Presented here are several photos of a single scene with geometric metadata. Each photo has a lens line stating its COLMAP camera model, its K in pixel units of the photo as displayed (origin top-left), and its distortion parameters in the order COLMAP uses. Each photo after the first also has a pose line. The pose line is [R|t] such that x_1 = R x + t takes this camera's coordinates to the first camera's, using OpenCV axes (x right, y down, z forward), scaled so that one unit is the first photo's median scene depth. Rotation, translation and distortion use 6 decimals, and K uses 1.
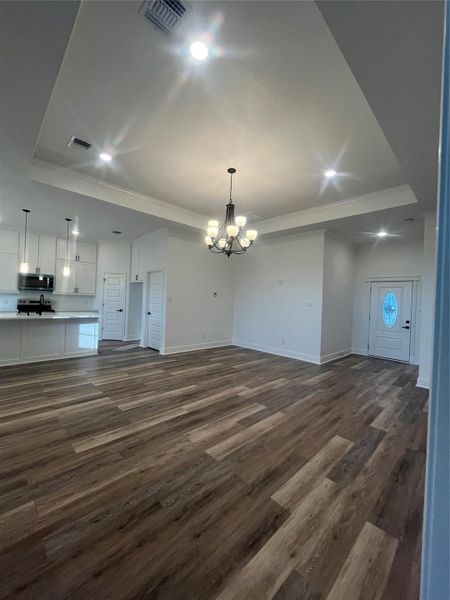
lens RADIAL K [[243.7, 0, 225.0], [0, 243.7, 300.0], [0, 0, 1]] dist [-0.001327, -0.000309]
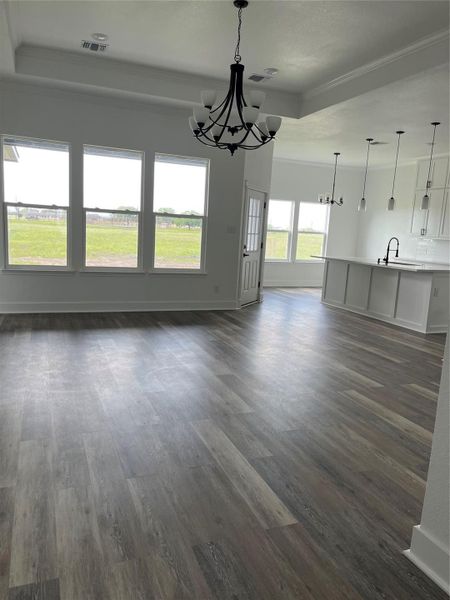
lens RADIAL K [[460.3, 0, 225.0], [0, 460.3, 300.0], [0, 0, 1]] dist [0.010811, 0.000868]
pose [[-0.385967, 0.085643, -0.918529, 1.069026], [-0.073570, 0.989652, 0.123189, 0.044706], [0.919574, 0.115123, -0.375672, 1.374585]]
